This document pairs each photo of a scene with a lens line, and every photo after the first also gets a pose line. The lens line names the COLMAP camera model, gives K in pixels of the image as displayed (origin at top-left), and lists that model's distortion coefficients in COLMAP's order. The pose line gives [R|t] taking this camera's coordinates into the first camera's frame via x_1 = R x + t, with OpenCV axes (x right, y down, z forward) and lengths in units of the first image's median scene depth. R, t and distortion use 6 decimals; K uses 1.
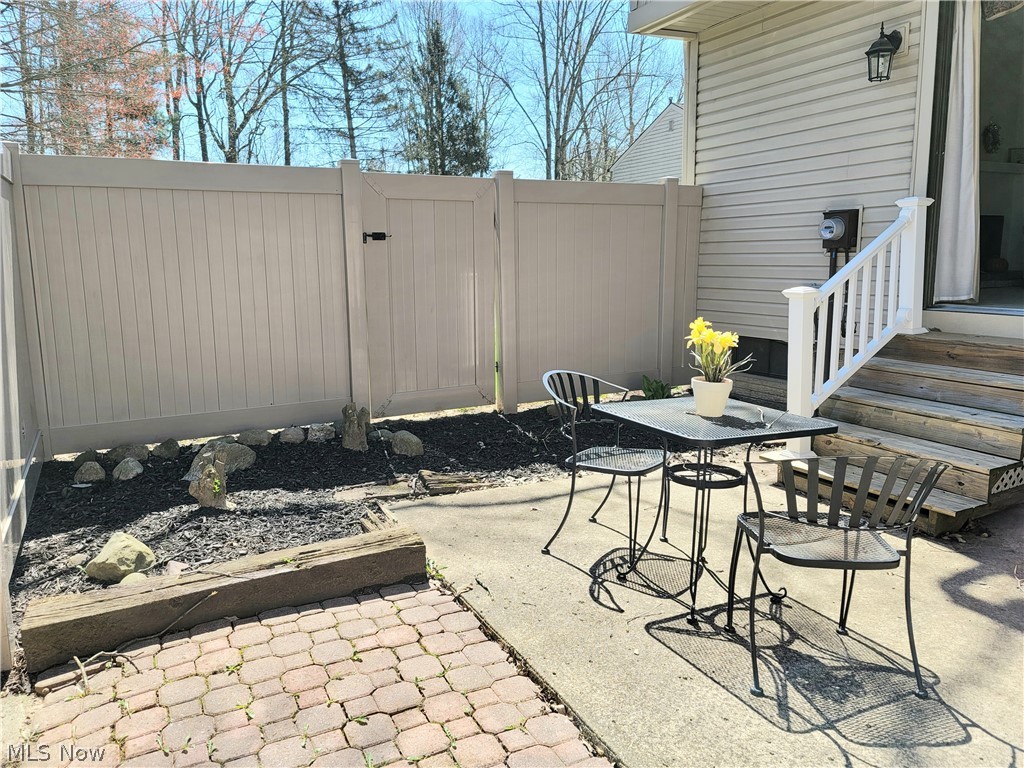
lens RADIAL K [[755.9, 0, 510.9], [0, 755.9, 381.5], [0, 0, 1]] dist [0.080588, -0.068185]
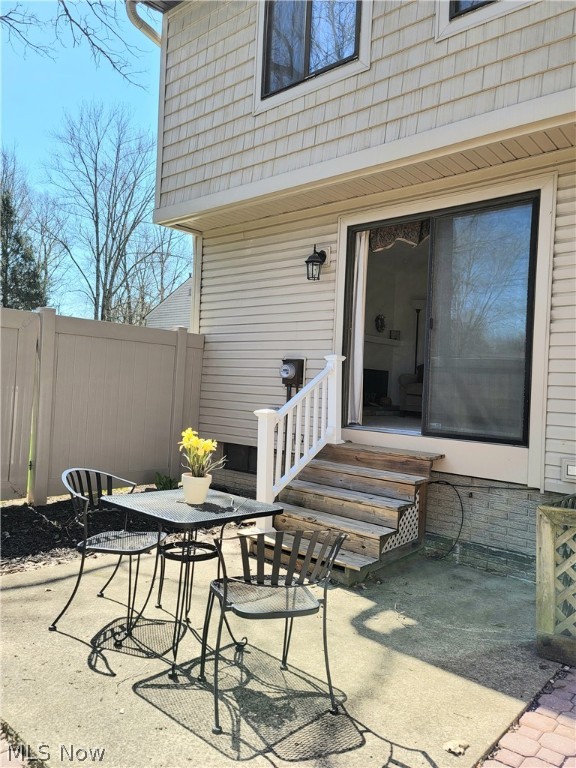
lens RADIAL K [[566.9, 0, 286.8], [0, 566.9, 381.5], [0, 0, 1]] dist [0.080588, -0.068185]
pose [[0.929707, 0.058108, 0.363686, 0.031130], [0.002772, 0.986343, -0.164679, 0.000264], [-0.368289, 0.154112, 0.916850, 0.005782]]
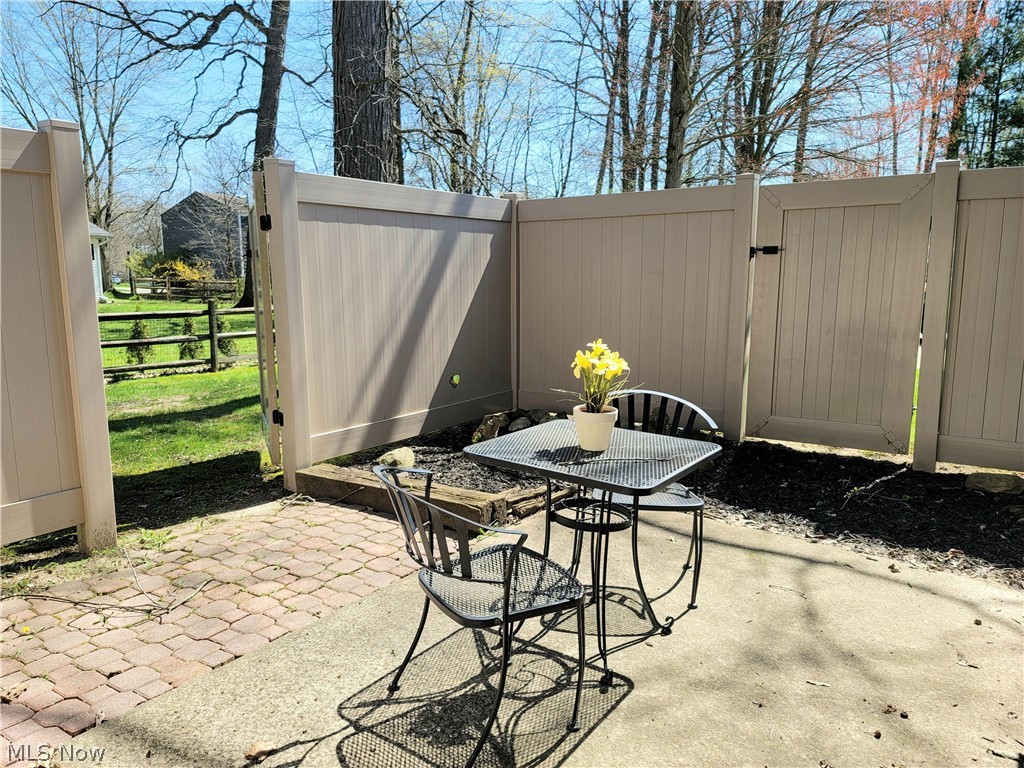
lens RADIAL K [[755.9, 0, 507.7], [0, 755.9, 389.3], [0, 0, 1]] dist [0.080588, -0.068185]
pose [[0.466430, 0.146675, -0.872313, 0.762545], [-0.153730, 0.984591, 0.083354, -0.065880], [0.871097, 0.095222, 0.481791, 0.363550]]
